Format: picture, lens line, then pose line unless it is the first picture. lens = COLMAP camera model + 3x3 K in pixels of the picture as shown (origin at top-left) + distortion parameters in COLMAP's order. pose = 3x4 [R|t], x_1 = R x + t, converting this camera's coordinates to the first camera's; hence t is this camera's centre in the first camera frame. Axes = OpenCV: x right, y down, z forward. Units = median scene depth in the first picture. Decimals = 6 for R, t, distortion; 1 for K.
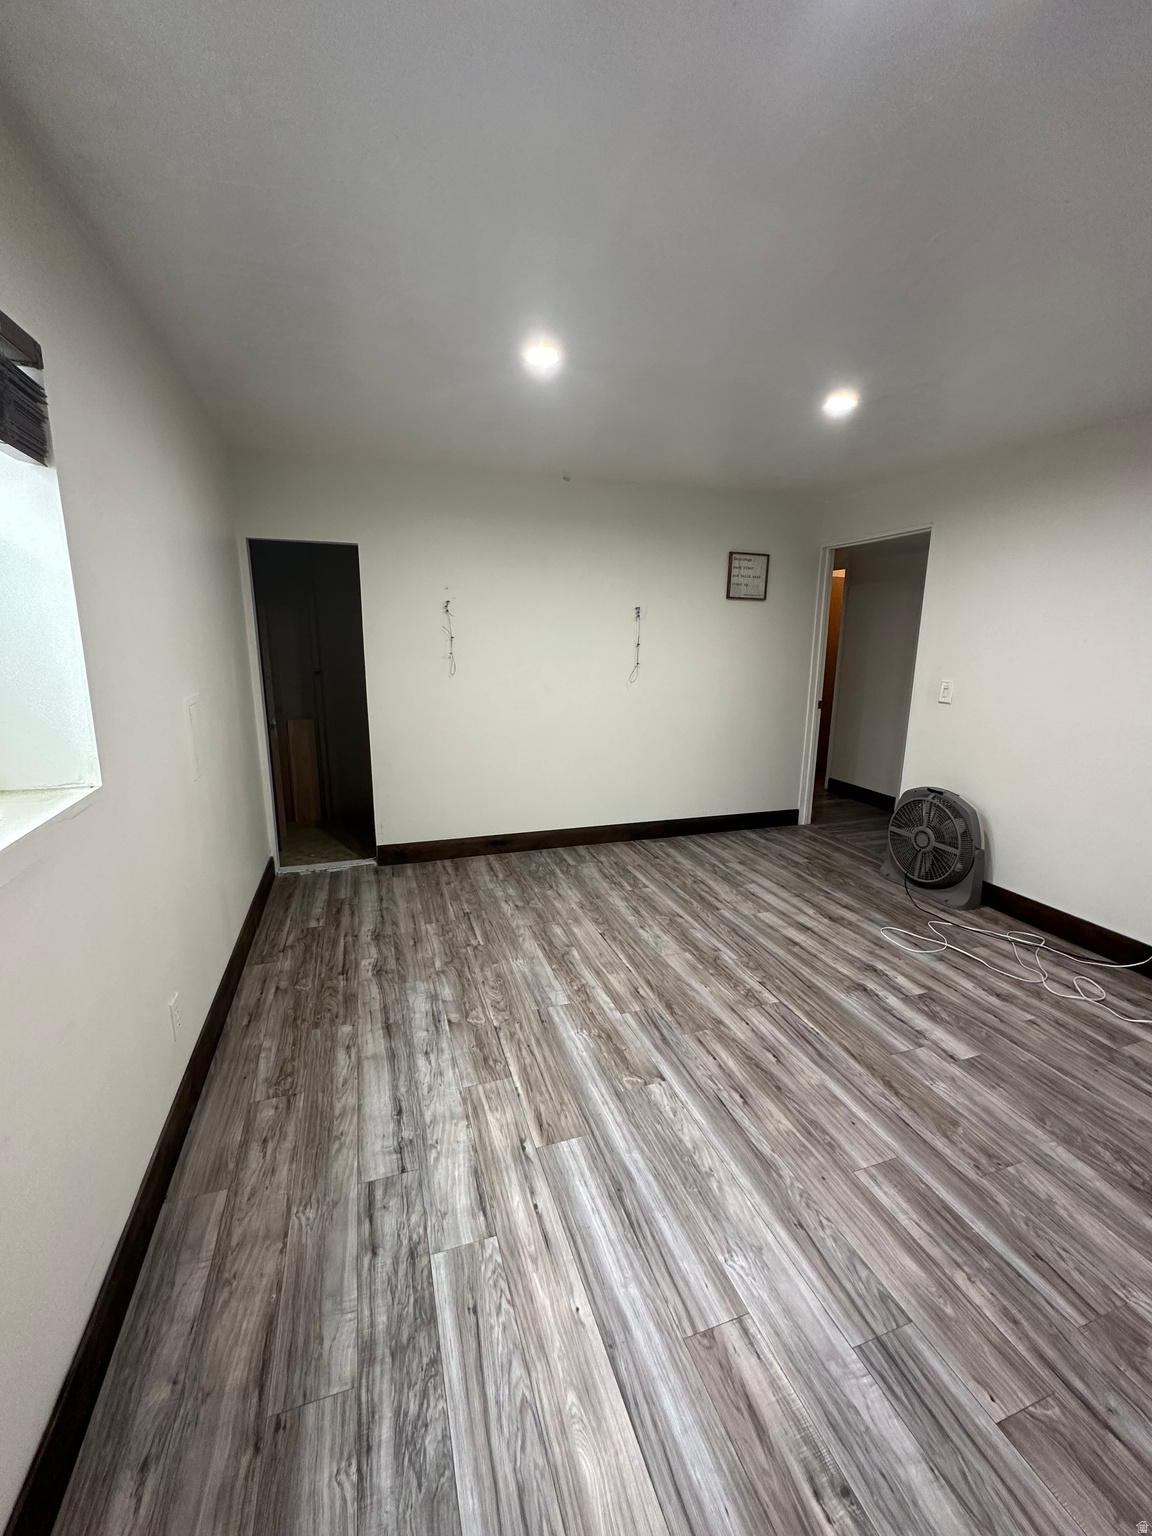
lens RADIAL K [[628.4, 0, 576.0], [0, 628.4, 768.0], [0, 0, 1]] dist [-0.004965, 0.000486]
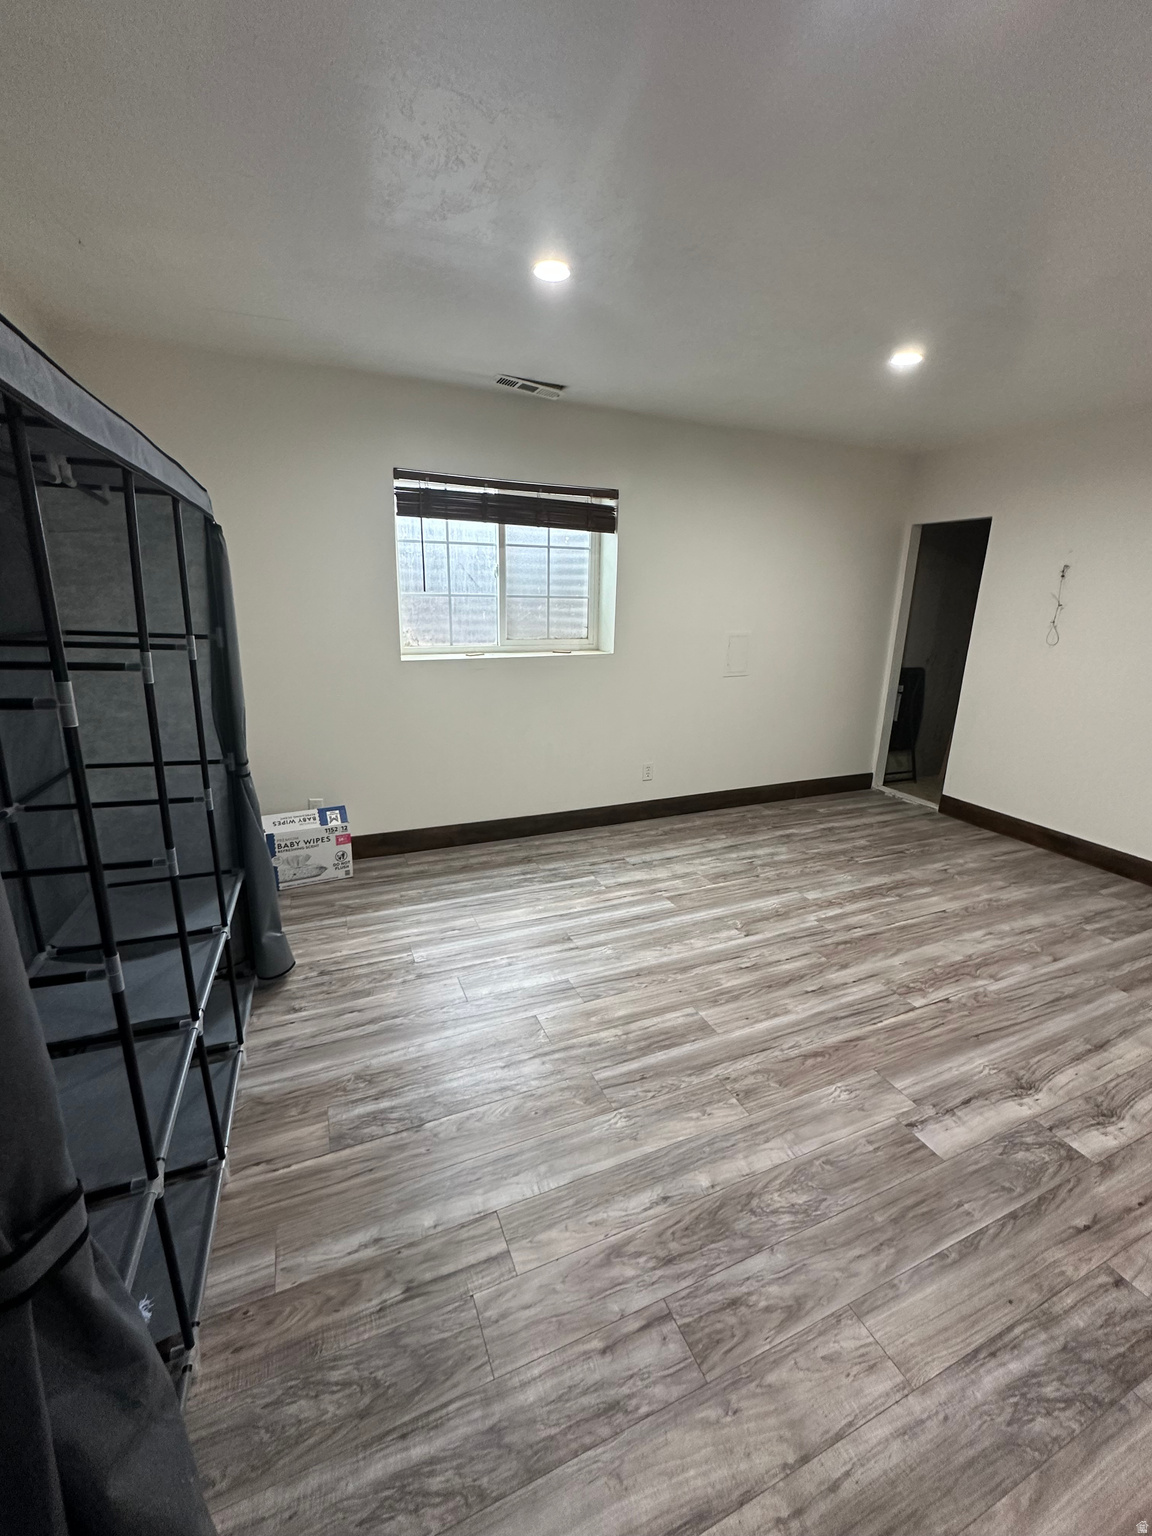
lens RADIAL K [[628.4, 0, 576.0], [0, 628.4, 768.0], [0, 0, 1]] dist [-0.004965, 0.000486]
pose [[0.079247, 0.259292, -0.962542, 1.063176], [-0.221462, 0.946029, 0.236610, -0.060510], [0.971944, 0.194416, 0.132393, 0.332609]]
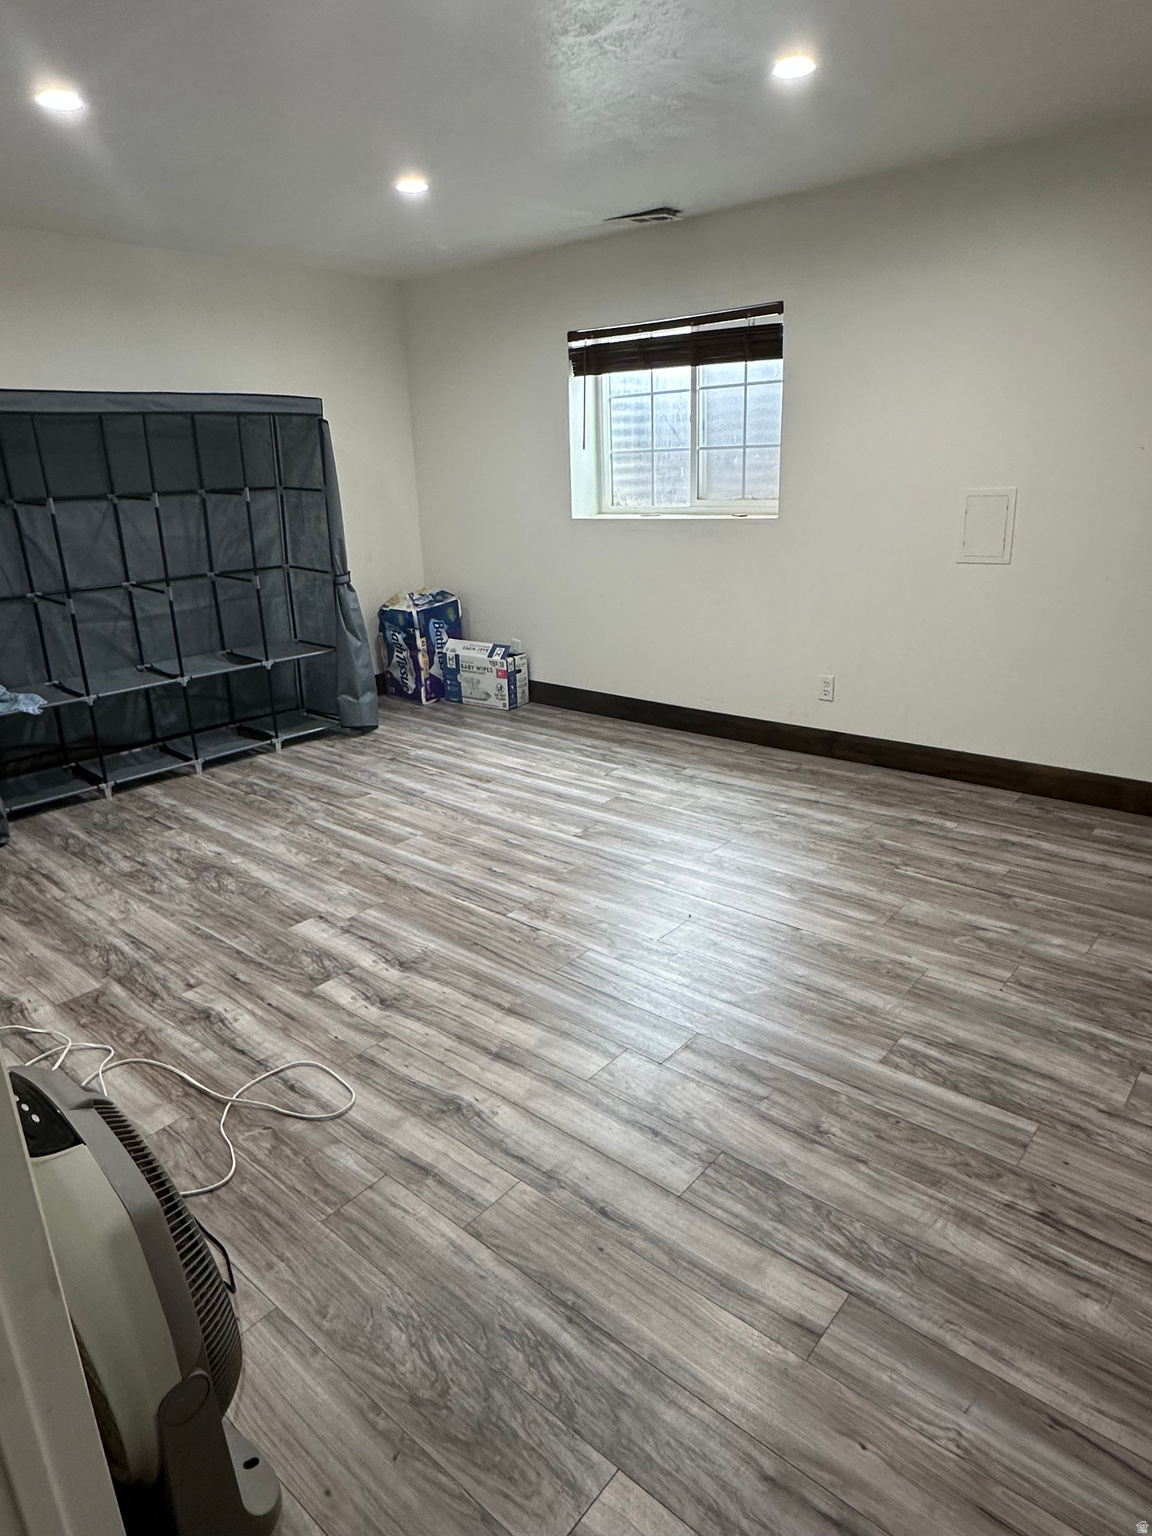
lens RADIAL K [[944.1, 0, 558.2], [0, 944.1, 759.6], [0, 0, 1]] dist [-0.004868, -0.000647]
pose [[-0.867380, 0.170594, -0.467494, 0.786915], [-0.074736, 0.884101, 0.461281, -0.354493], [0.492003, 0.435045, -0.754101, 1.837075]]
